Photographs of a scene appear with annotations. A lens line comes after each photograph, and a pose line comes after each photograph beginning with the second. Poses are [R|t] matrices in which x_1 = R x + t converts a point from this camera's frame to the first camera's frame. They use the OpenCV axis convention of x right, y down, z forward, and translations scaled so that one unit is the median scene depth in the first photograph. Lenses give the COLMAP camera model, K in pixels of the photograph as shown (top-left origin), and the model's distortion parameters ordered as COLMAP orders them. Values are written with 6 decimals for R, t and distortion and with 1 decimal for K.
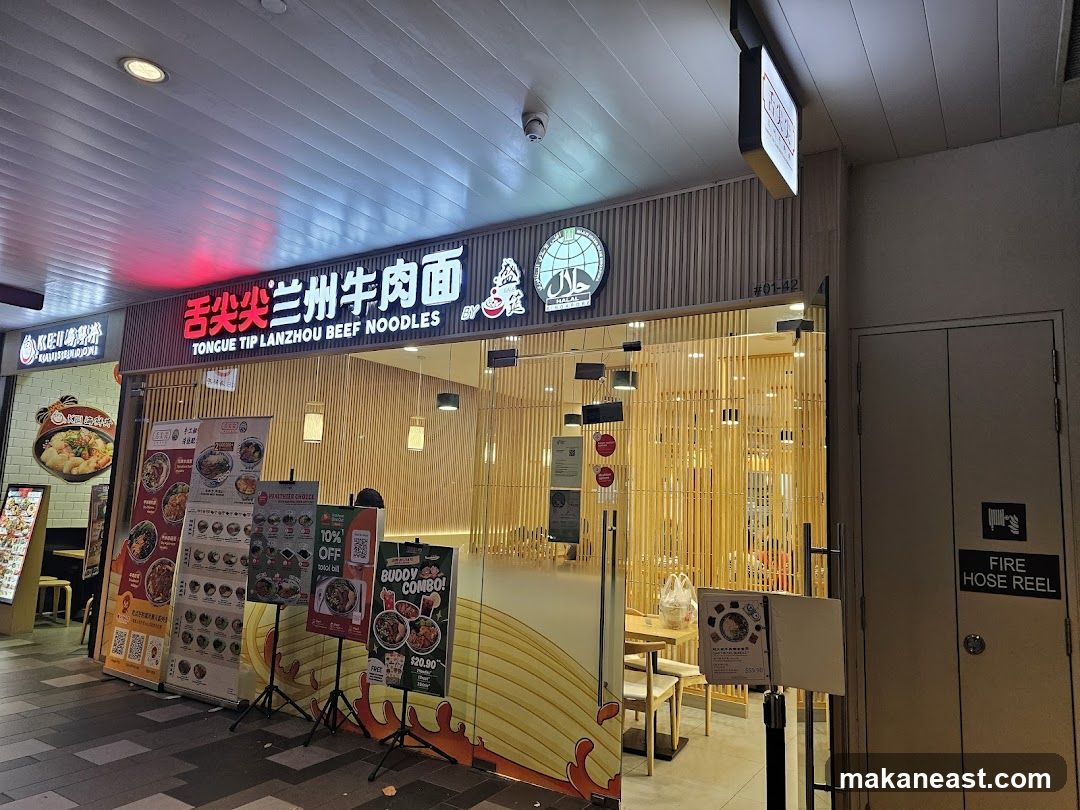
lens RADIAL K [[728.0, 0, 540.6], [0, 728.0, 407.0], [0, 0, 1]] dist [0.003063, -0.002293]
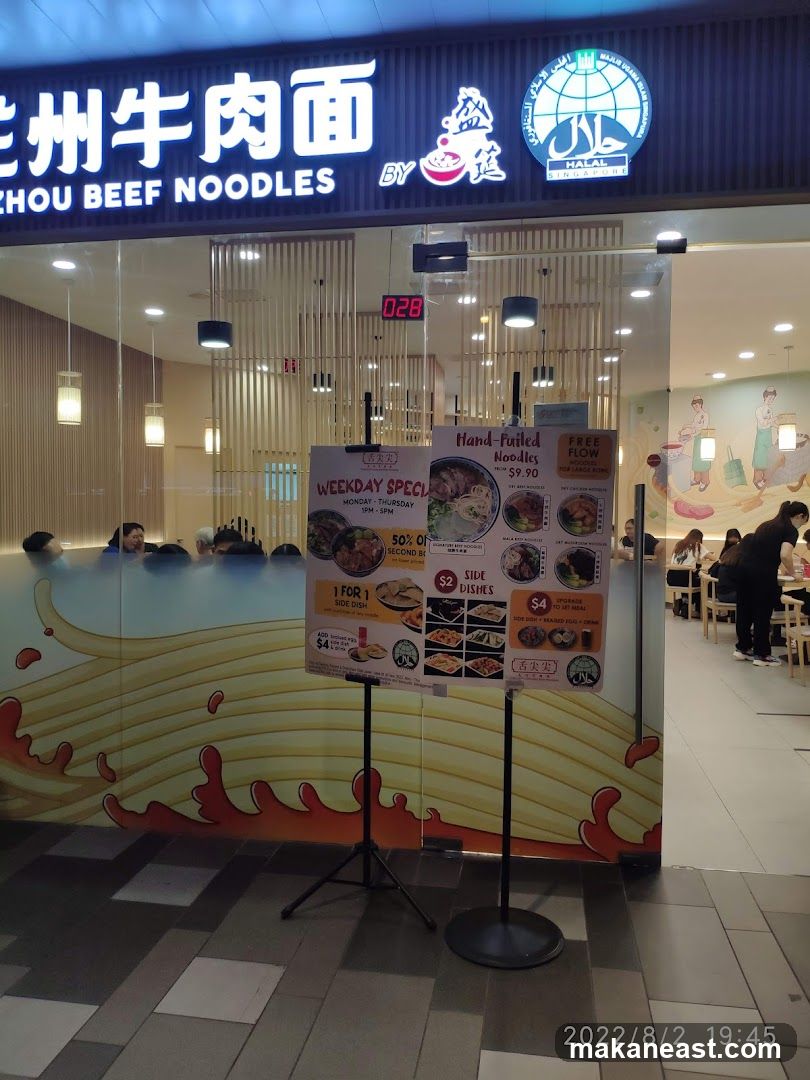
lens RADIAL K [[871.1, 0, 402.0], [0, 871.1, 540.0], [0, 0, 1]] dist [-0.035976, -0.007263]
pose [[0.920401, -0.059122, 0.386479, -0.385950], [-0.014560, 0.982632, 0.184994, 0.038465], [-0.390703, -0.175896, 0.903555, 0.273590]]
